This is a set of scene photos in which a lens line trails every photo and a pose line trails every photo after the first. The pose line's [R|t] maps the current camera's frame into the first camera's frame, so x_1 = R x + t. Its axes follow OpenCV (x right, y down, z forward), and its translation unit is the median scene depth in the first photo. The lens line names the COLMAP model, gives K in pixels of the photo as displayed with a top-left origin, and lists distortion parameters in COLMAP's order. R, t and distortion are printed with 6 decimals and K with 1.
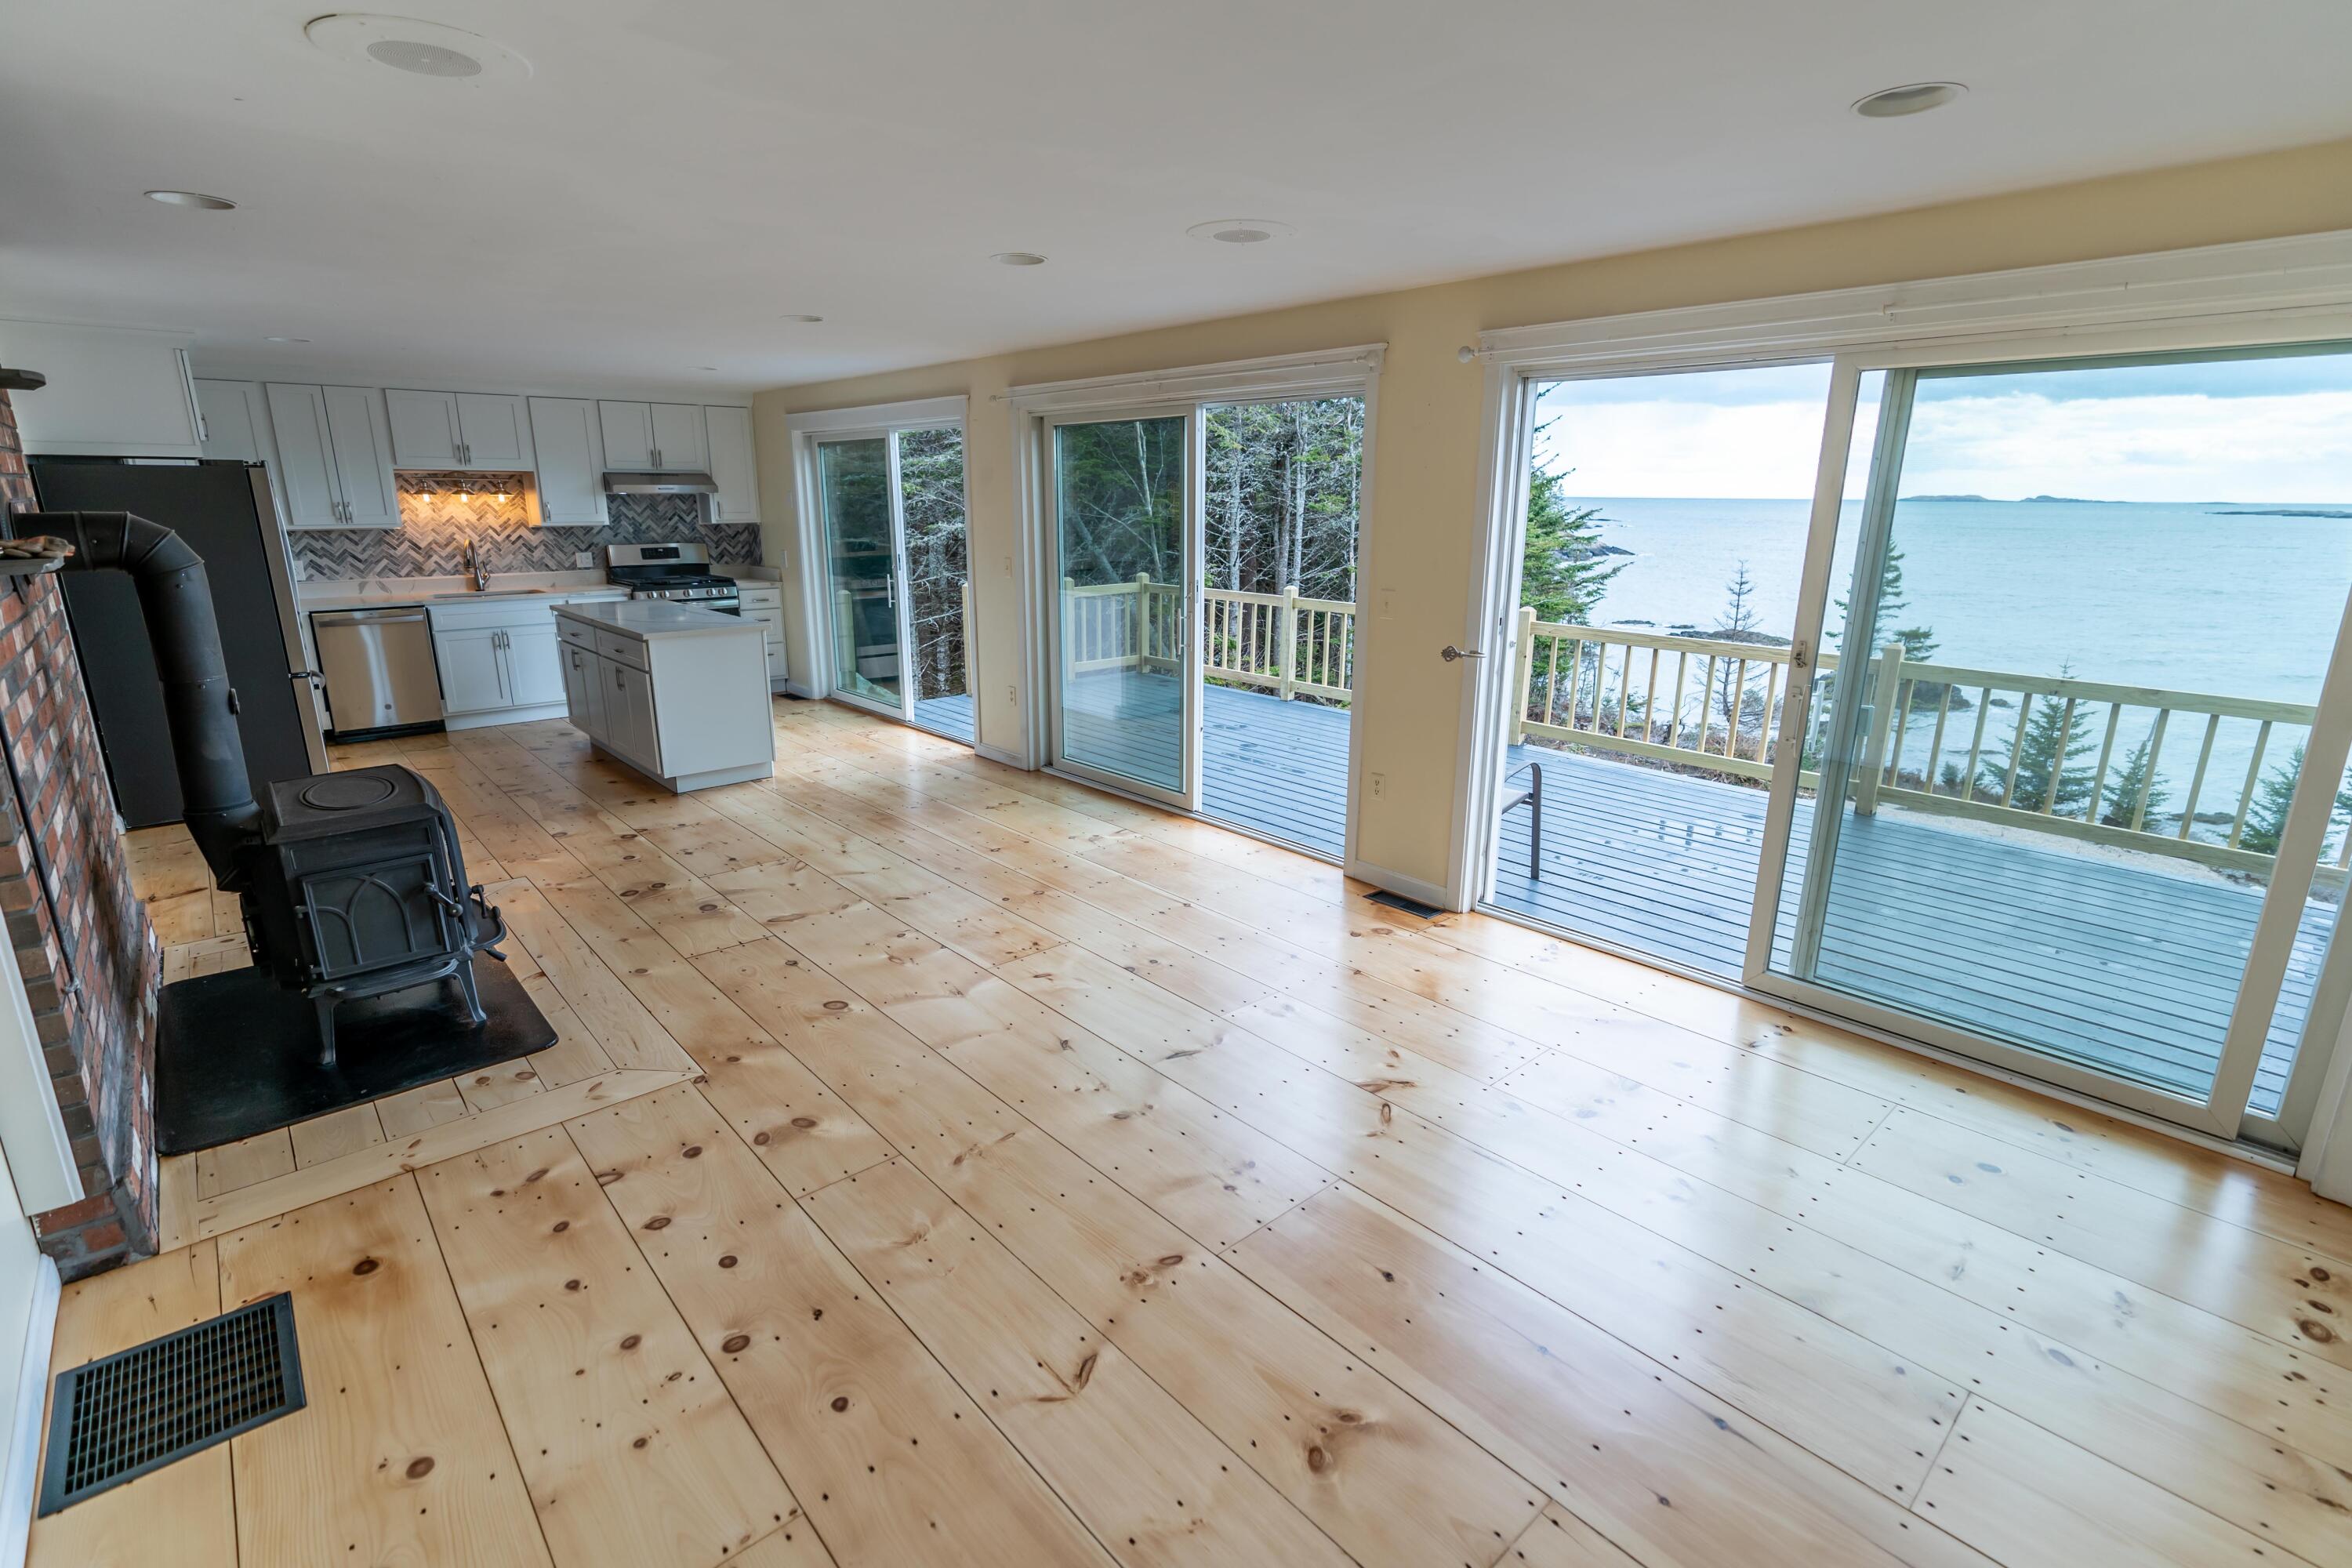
lens RADIAL K [[1092.9, 0, 1179.0], [0, 1092.9, 780.3], [0, 0, 1]] dist [-0.008428, 0.000757]
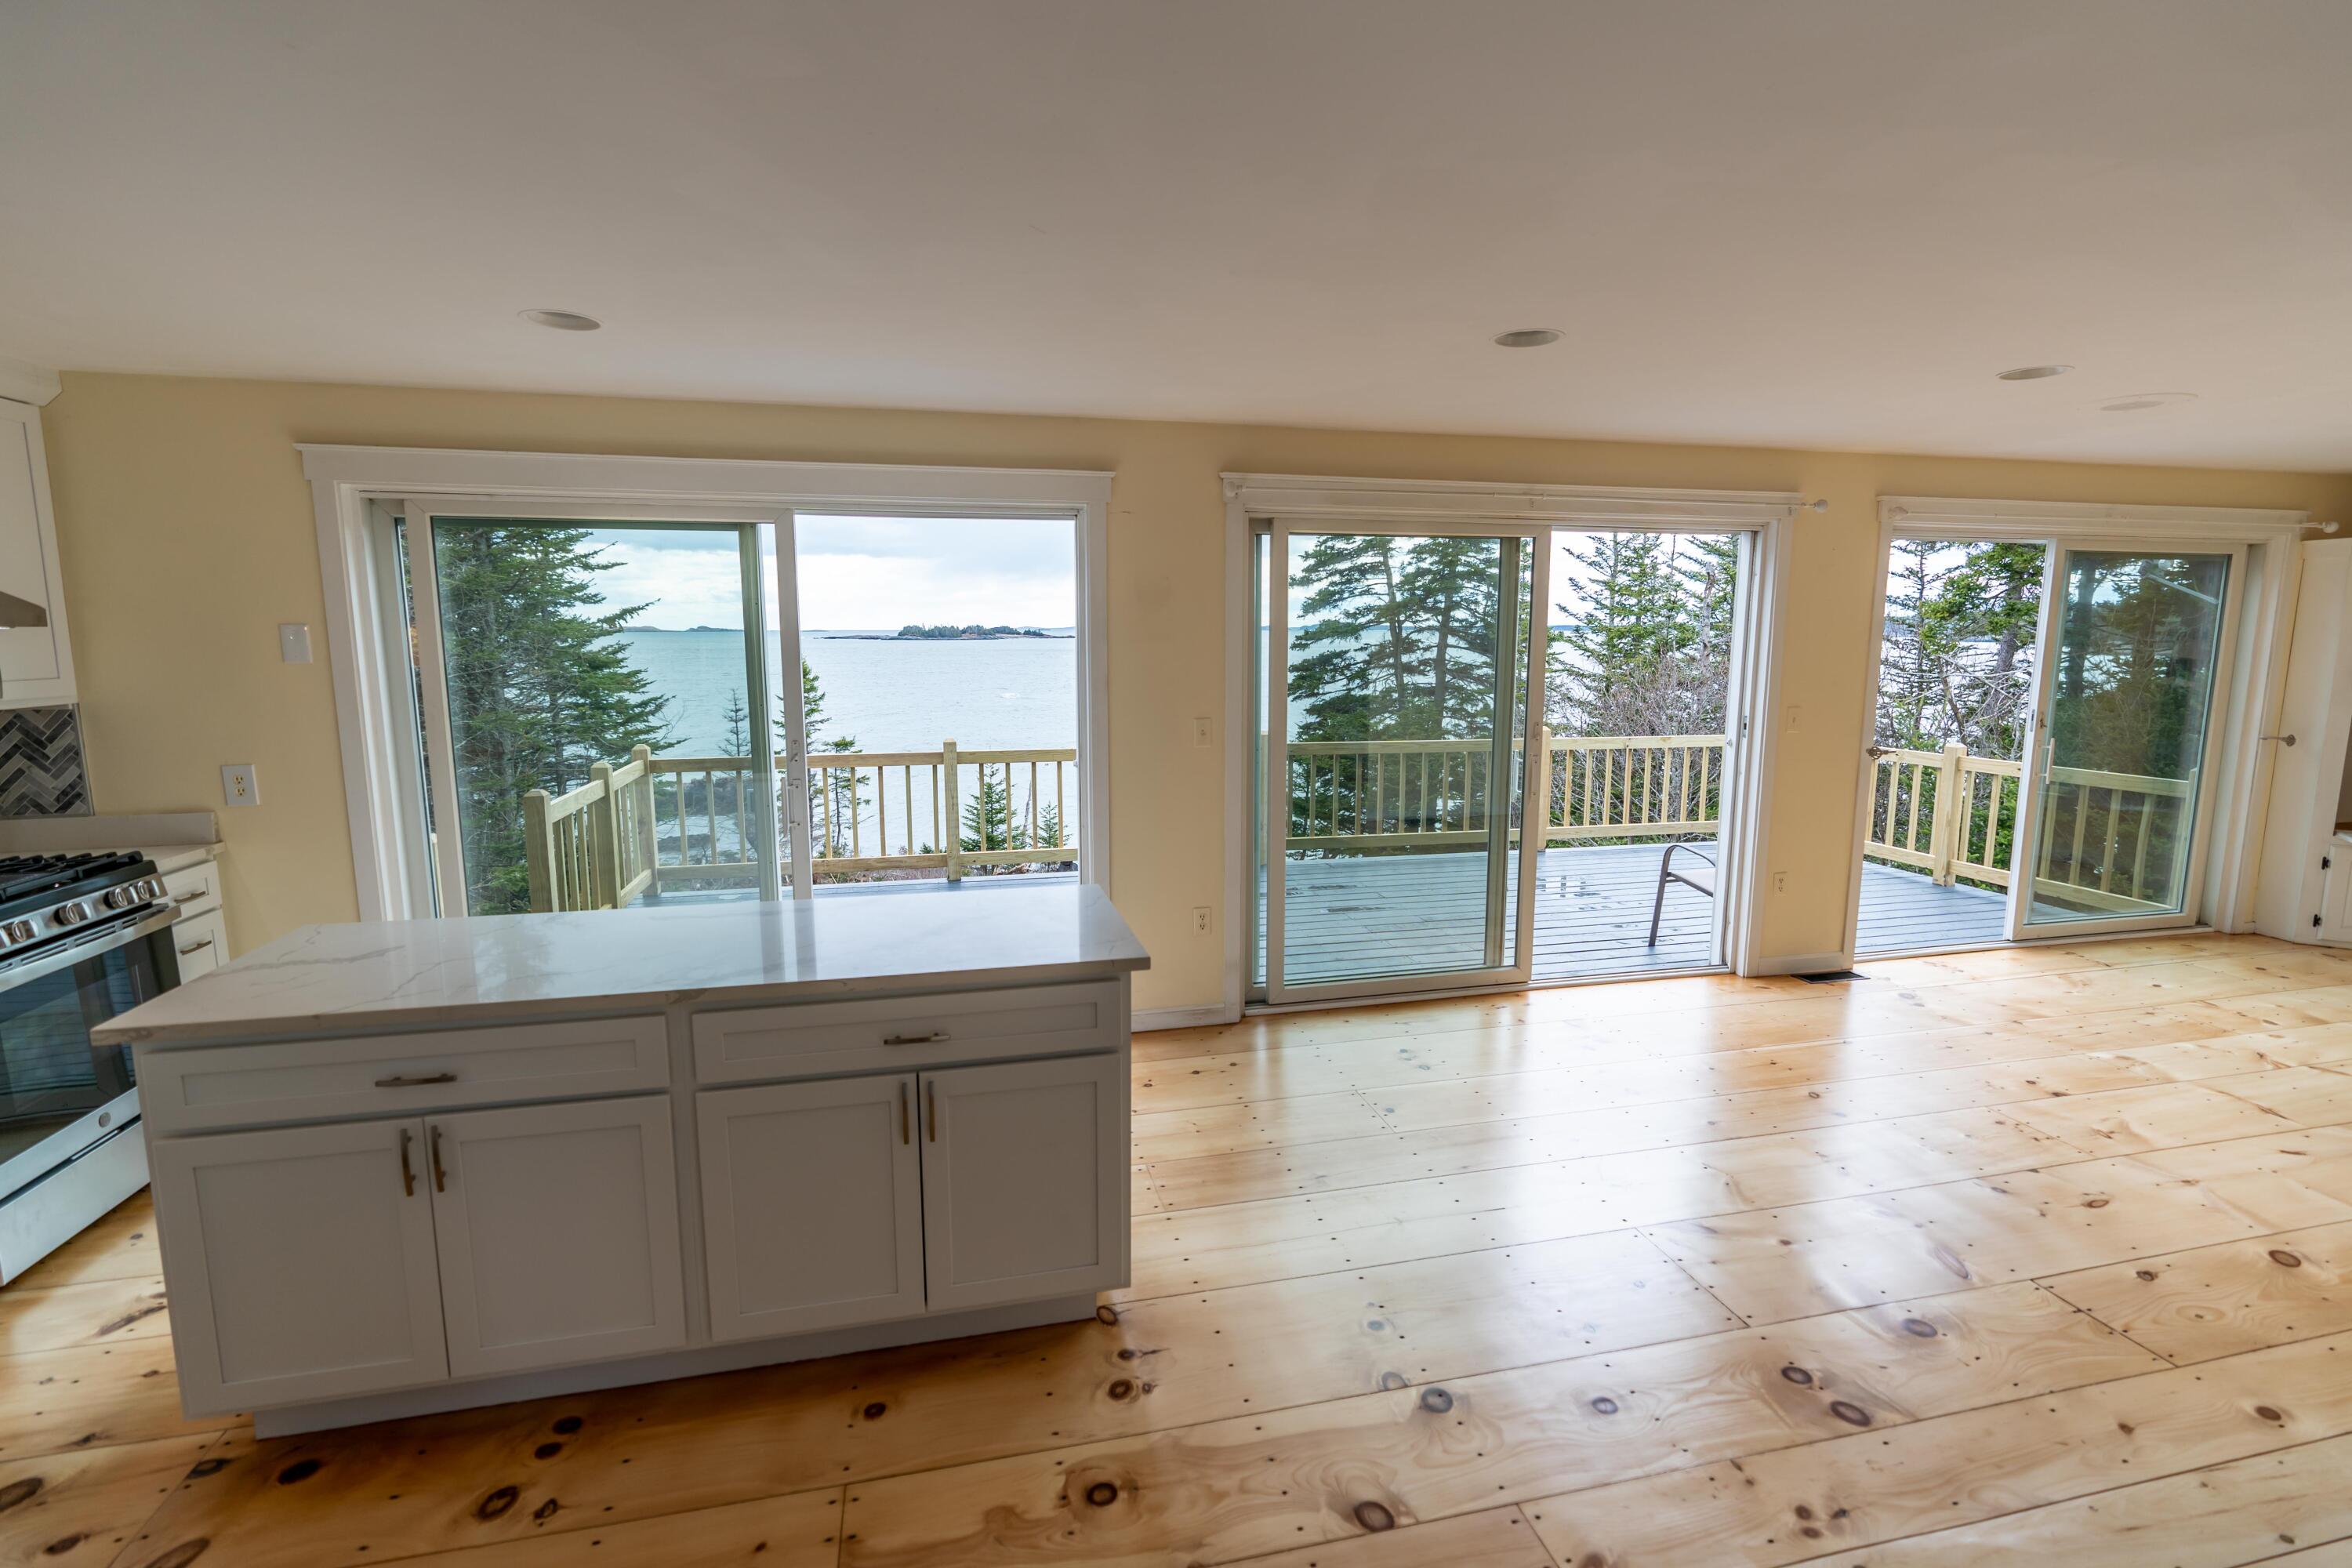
lens RADIAL K [[1074.9, 0, 1178.6], [0, 1074.9, 777.2], [0, 0, 1]] dist [-0.010582, 0.003868]
pose [[0.477856, -0.125906, 0.869369, -0.615153], [0.226175, 0.973943, 0.016732, -0.151462], [-0.848822, 0.188634, 0.493881, 0.573147]]
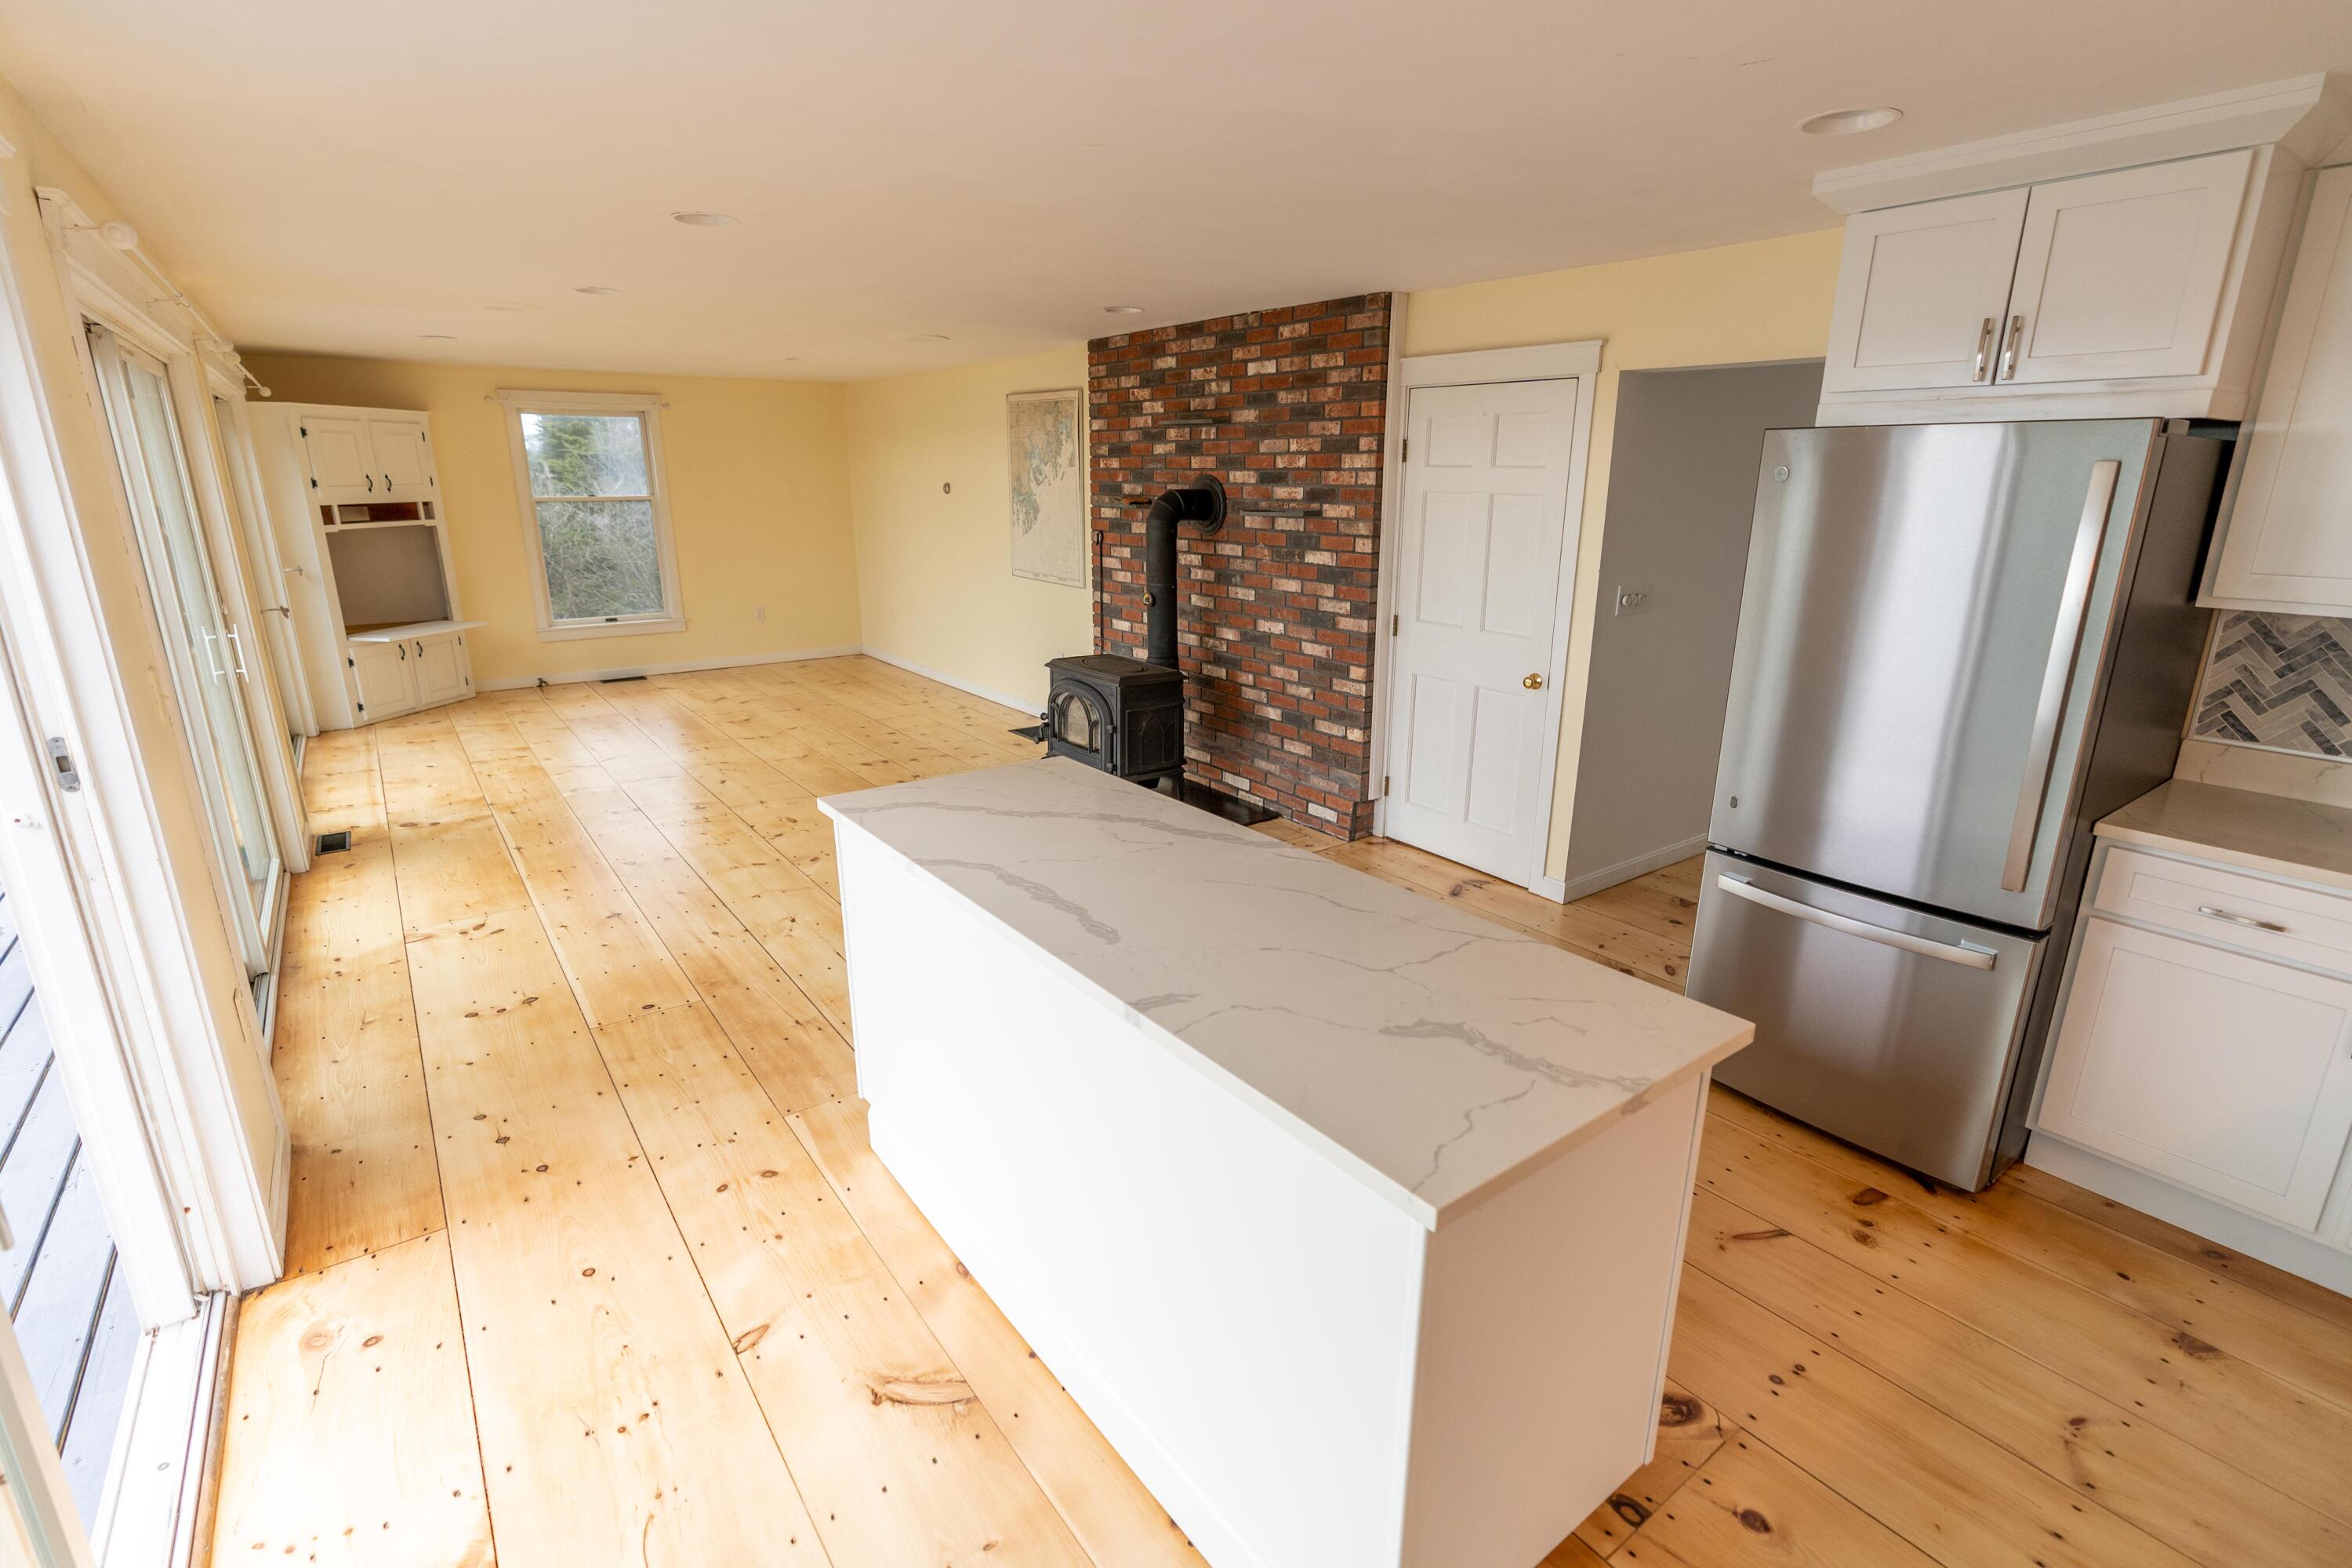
lens RADIAL K [[1092.9, 0, 1179.0], [0, 1092.9, 780.3], [0, 0, 1]] dist [-0.008428, 0.000757]
pose [[-0.995807, -0.032762, 0.085408, -0.438233], [0.015363, 0.860506, 0.509209, -0.289526], [-0.090177, 0.508386, -0.856395, 1.072635]]
